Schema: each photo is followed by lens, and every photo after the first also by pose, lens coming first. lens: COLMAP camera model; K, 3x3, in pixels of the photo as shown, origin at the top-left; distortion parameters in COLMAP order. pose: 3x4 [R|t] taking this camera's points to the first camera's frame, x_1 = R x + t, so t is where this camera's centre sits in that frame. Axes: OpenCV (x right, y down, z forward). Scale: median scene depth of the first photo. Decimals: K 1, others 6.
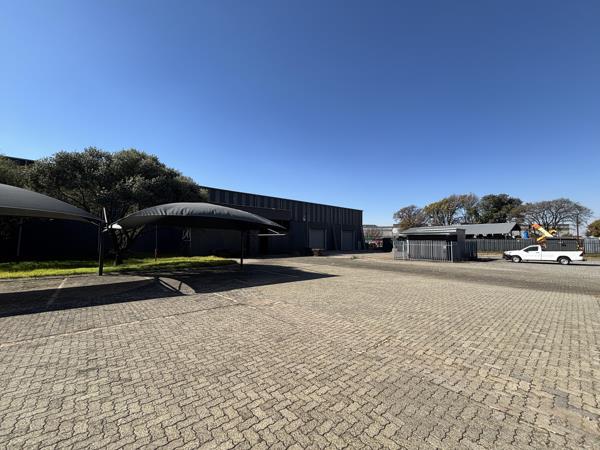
lens RADIAL K [[241.5, 0, 300.8], [0, 241.5, 224.2], [0, 0, 1]] dist [-0.000725, 0.000523]
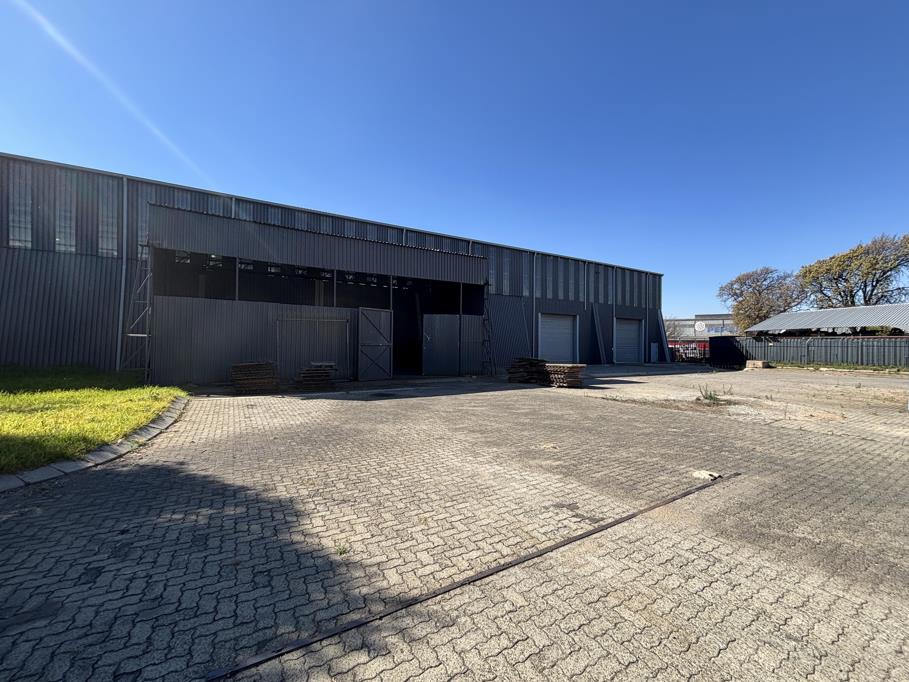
lens RADIAL K [[365.9, 0, 455.7], [0, 365.9, 339.7], [0, 0, 1]] dist [-0.000725, 0.000523]
pose [[0.982654, -0.001975, -0.185437, 0.022624], [0.011688, 0.998615, 0.051299, 0.055021], [0.185078, -0.052577, 0.981316, 0.631066]]
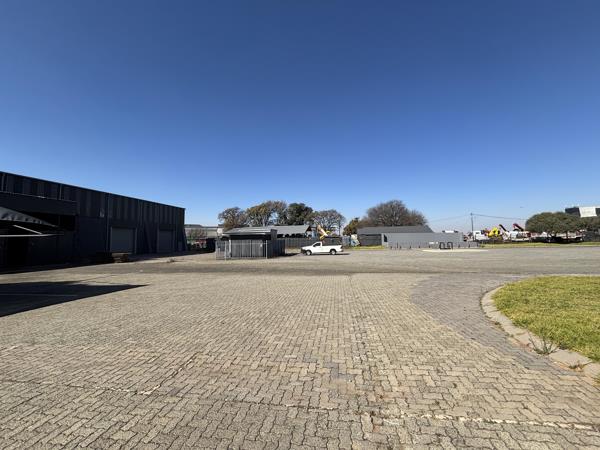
lens RADIAL K [[241.5, 0, 300.8], [0, 241.5, 224.2], [0, 0, 1]] dist [-0.000725, 0.000523]
pose [[0.768377, 0.022967, 0.639585, 0.017205], [-0.022527, 0.999707, -0.008835, 0.001537], [-0.639601, -0.007619, 0.768670, 0.019975]]
